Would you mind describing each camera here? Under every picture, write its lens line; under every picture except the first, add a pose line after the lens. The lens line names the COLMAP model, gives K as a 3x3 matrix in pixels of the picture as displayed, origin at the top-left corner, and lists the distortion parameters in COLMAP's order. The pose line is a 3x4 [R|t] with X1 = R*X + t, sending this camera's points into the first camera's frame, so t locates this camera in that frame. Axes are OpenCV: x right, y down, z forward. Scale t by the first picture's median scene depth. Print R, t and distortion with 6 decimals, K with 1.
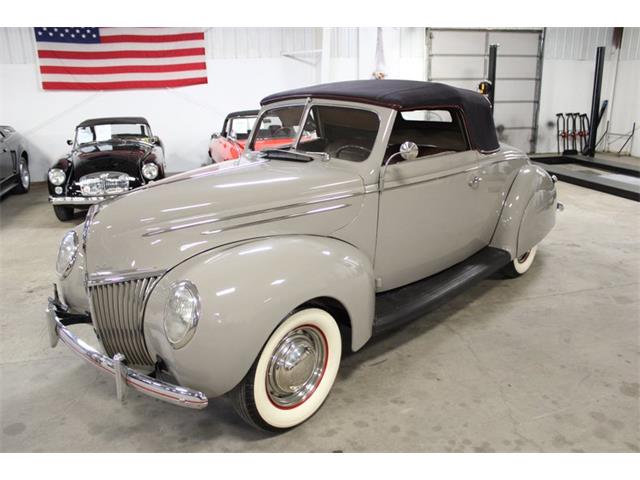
lens RADIAL K [[533.9, 0, 320.0], [0, 533.9, 240.0], [0, 0, 1]] dist [-0.158214, 0.145426]
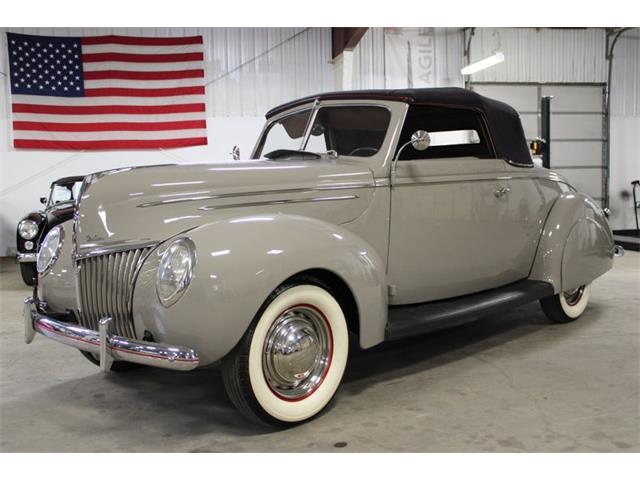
lens RADIAL K [[688.7, 0, 322.7], [0, 688.7, 245.1], [0, 0, 1]] dist [-0.114714, 0.155298]
pose [[0.999388, -0.002345, -0.034916, 0.028185], [-0.004496, 0.980879, -0.194567, 0.197408], [0.034704, 0.194605, 0.980268, -0.128566]]
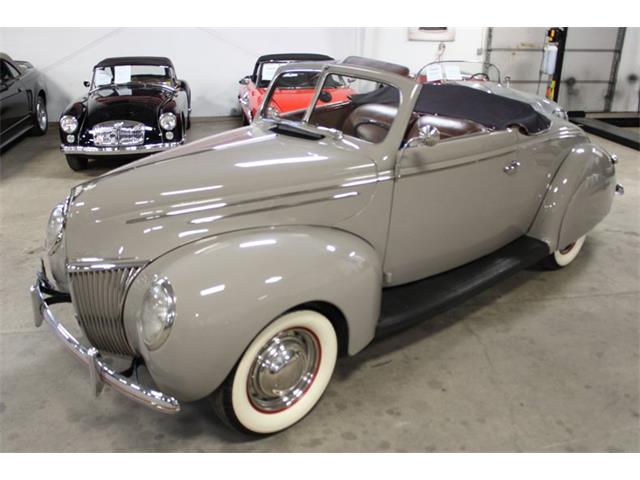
lens RADIAL K [[579.4, 0, 313.1], [0, 579.4, 237.3], [0, 0, 1]] dist [-0.145767, 0.142116]
pose [[0.993923, 0.061654, -0.091191, 0.060223], [-0.053032, 0.994147, 0.094123, -0.063212], [0.096460, -0.088715, 0.991375, 0.017328]]
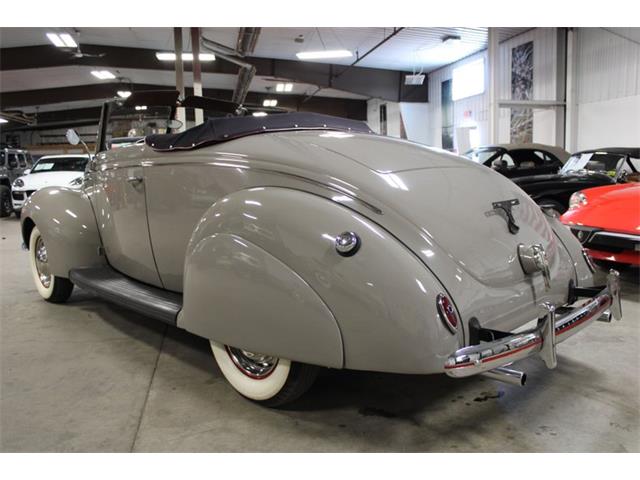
lens RADIAL K [[555.7, 0, 320.0], [0, 555.7, 240.0], [0, 0, 1]] dist [-0.154014, 0.169084]
pose [[-0.064664, 0.149849, -0.986592, 1.082237], [-0.263089, 0.951123, 0.161705, -0.227245], [0.962602, 0.270018, -0.022080, 1.273750]]
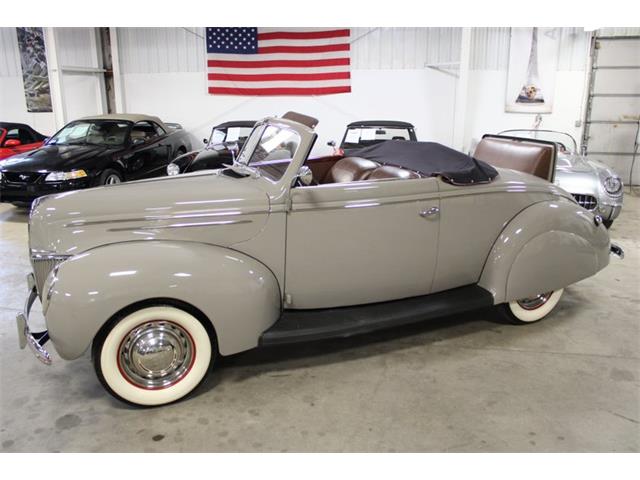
lens RADIAL K [[533.9, 0, 320.0], [0, 533.9, 240.0], [0, 0, 1]] dist [-0.158214, 0.145426]
pose [[0.909234, 0.127947, -0.396135, 0.481491], [-0.130744, 0.991213, 0.020057, -0.054204], [0.395221, 0.033556, 0.917973, 0.059580]]
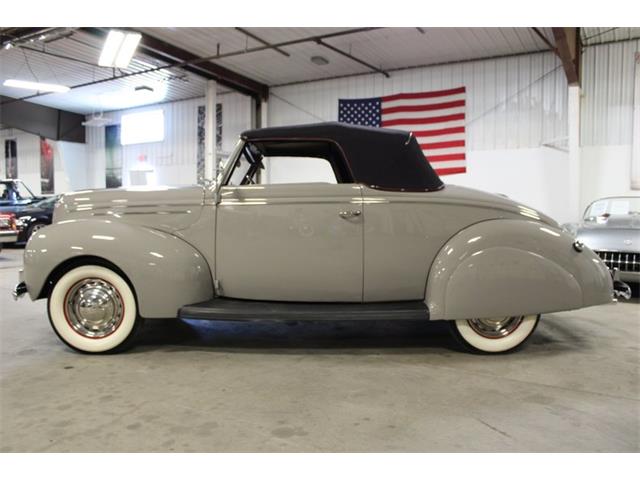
lens RADIAL K [[530.6, 0, 323.2], [0, 530.6, 239.7], [0, 0, 1]] dist [-0.162746, 0.149205]
pose [[0.689785, 0.070015, -0.720621, 0.939130], [-0.223794, 0.967190, -0.120246, 0.061355], [0.688559, 0.244215, 0.682822, 0.295394]]
